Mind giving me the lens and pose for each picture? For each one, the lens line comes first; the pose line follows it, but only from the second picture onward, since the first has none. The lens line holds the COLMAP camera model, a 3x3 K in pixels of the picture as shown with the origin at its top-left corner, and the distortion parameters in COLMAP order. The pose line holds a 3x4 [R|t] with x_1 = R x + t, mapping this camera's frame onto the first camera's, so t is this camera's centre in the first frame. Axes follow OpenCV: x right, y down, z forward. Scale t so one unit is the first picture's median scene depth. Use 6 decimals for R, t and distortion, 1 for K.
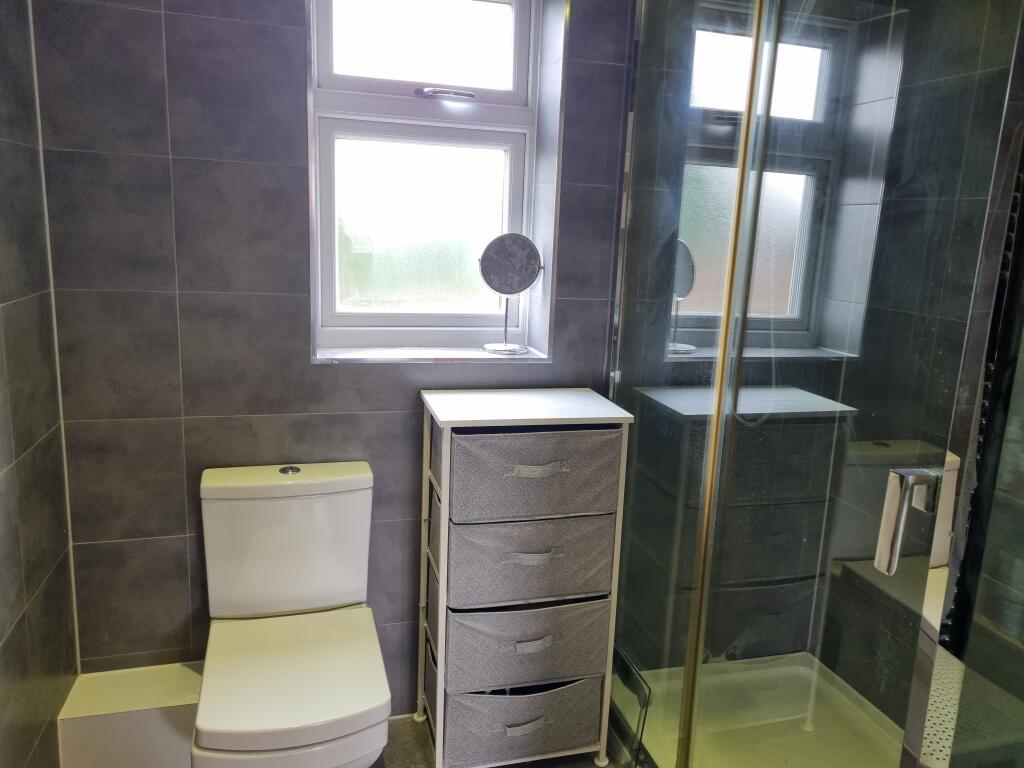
lens RADIAL K [[793.6, 0, 512.0], [0, 793.6, 384.0], [0, 0, 1]] dist [0.068377, -0.009298]
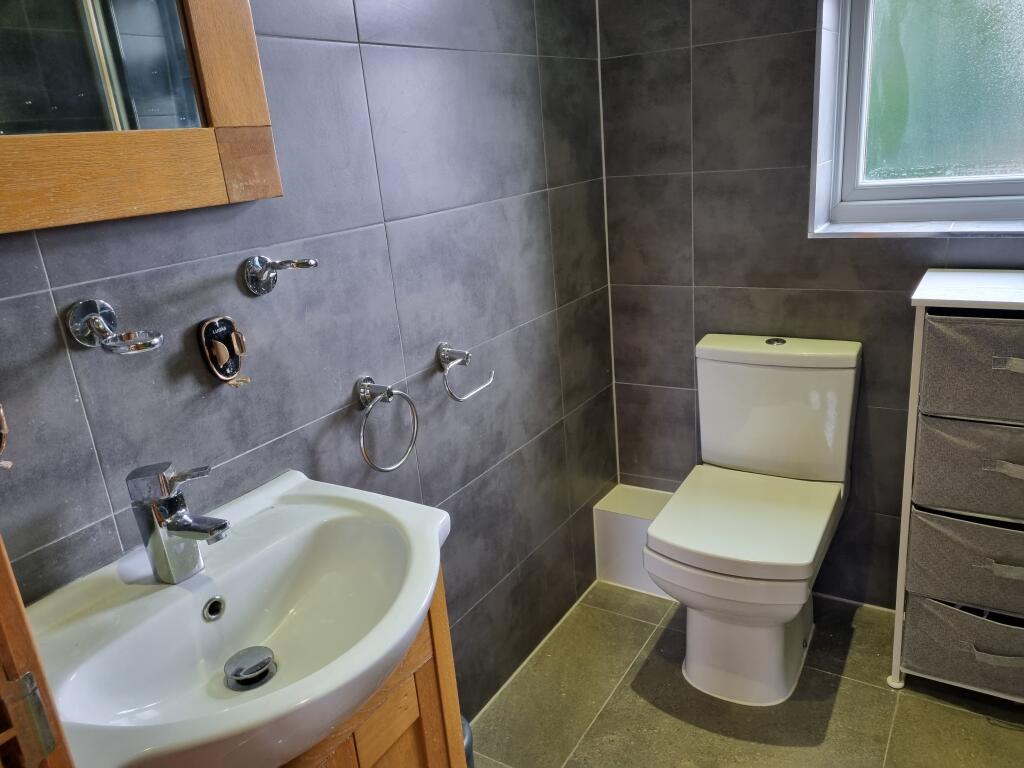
lens RADIAL K [[793.6, 0, 512.0], [0, 793.6, 384.0], [0, 0, 1]] dist [0.068377, -0.009298]
pose [[0.685959, 0.133996, -0.715196, 0.248660], [-0.041754, 0.988527, 0.145159, 0.025558], [0.726441, -0.069710, 0.683684, 0.027295]]
